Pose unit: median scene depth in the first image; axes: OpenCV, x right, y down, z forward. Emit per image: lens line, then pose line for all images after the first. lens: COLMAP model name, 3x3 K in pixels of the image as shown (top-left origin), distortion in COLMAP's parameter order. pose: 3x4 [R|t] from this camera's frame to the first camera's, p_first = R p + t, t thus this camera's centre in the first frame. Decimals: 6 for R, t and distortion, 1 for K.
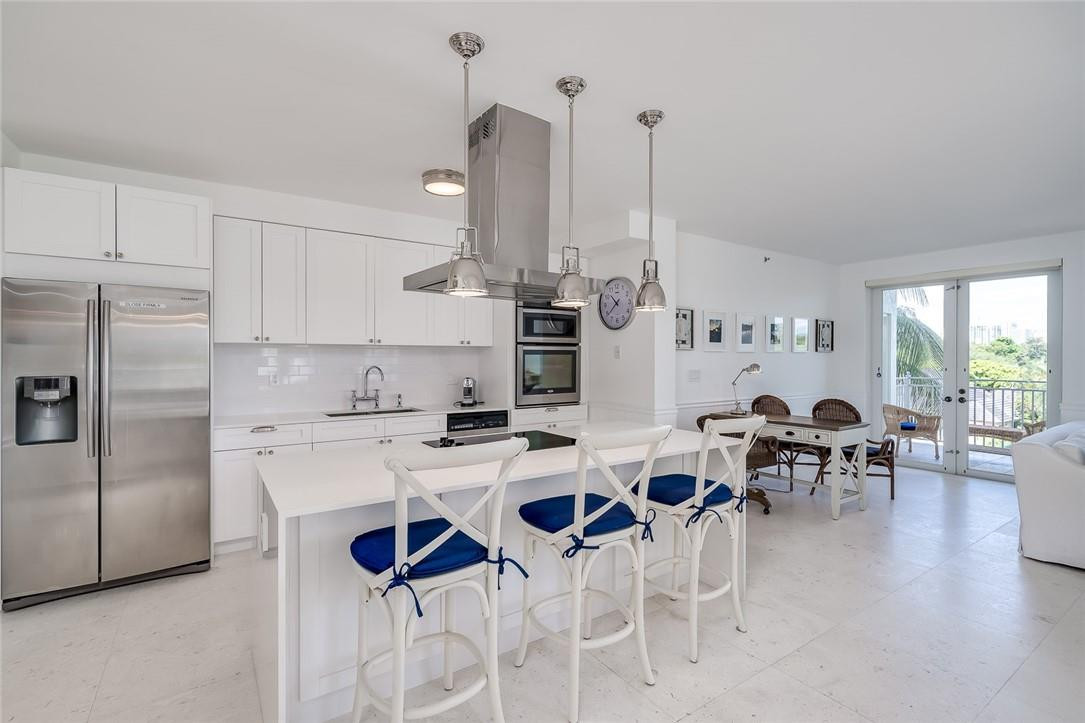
lens RADIAL K [[493.4, 0, 539.4], [0, 493.4, 359.2], [0, 0, 1]] dist [0.002599, 0.000951]
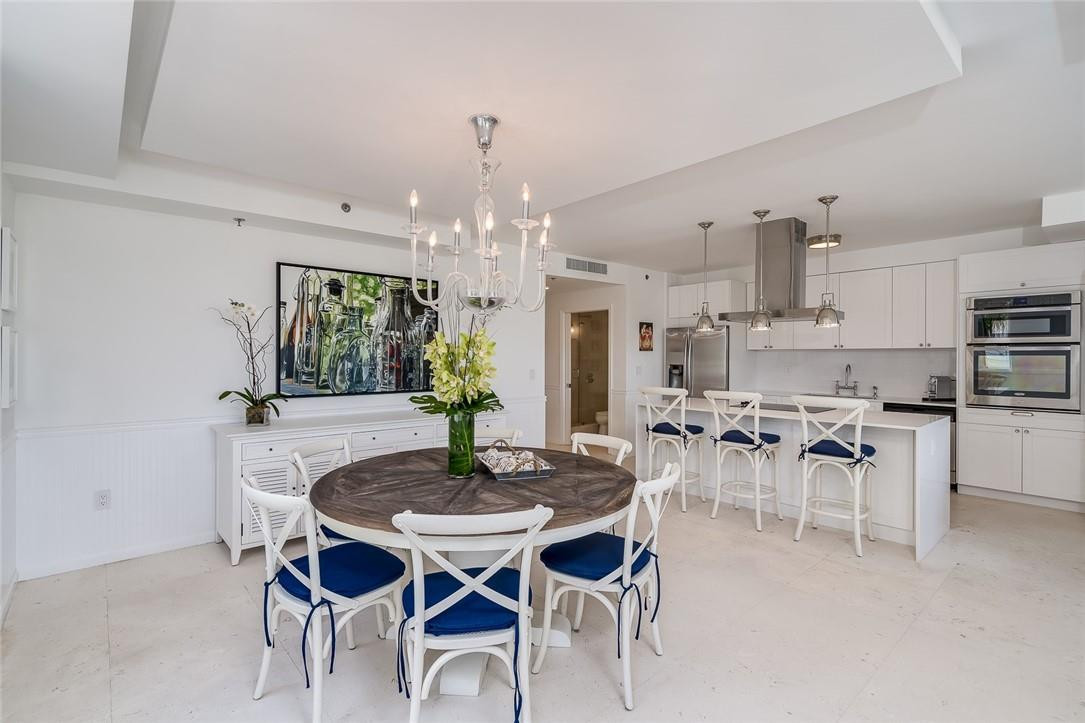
lens RADIAL K [[493.4, 0, 539.4], [0, 493.4, 359.2], [0, 0, 1]] dist [0.002599, 0.000951]
pose [[0.134538, 0.006901, -0.990884, 0.920092], [-0.003940, 0.999972, 0.006430, -0.004969], [0.990901, 0.003039, 0.134562, -0.044038]]
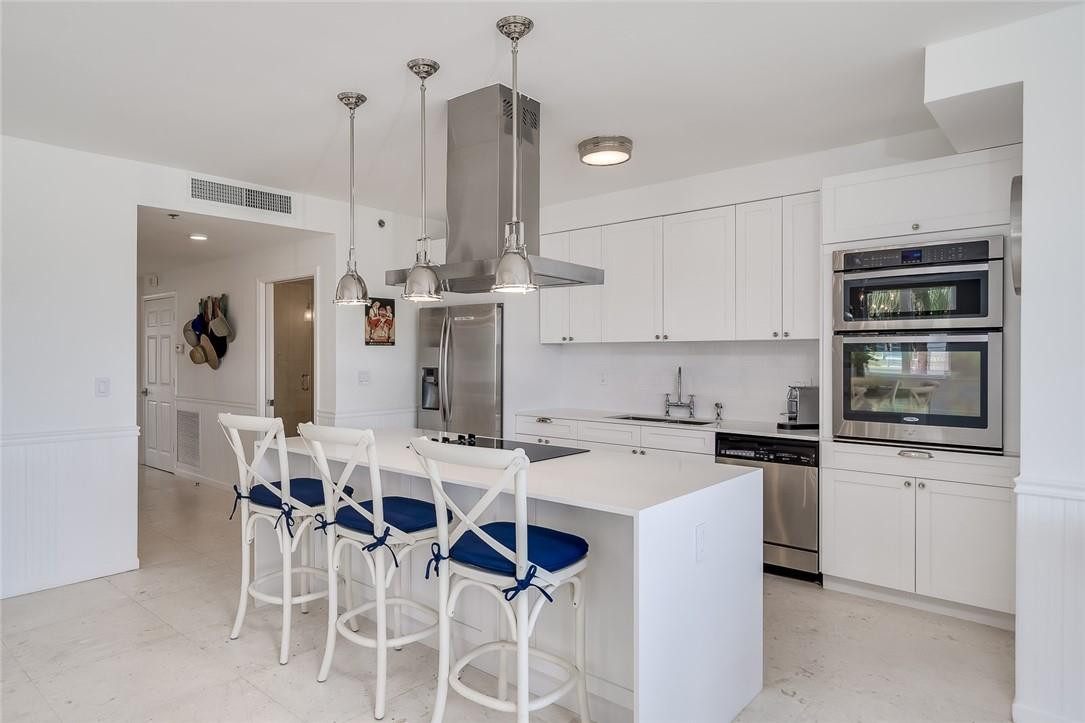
lens RADIAL K [[638.8, 0, 486.3], [0, 638.8, 358.9], [0, 0, 1]] dist [0.002190, 0.000044]
pose [[0.232680, 0.004484, -0.972543, 0.650255], [-0.004272, 0.999984, 0.003588, -0.001785], [0.972544, 0.003320, 0.232695, 0.424190]]
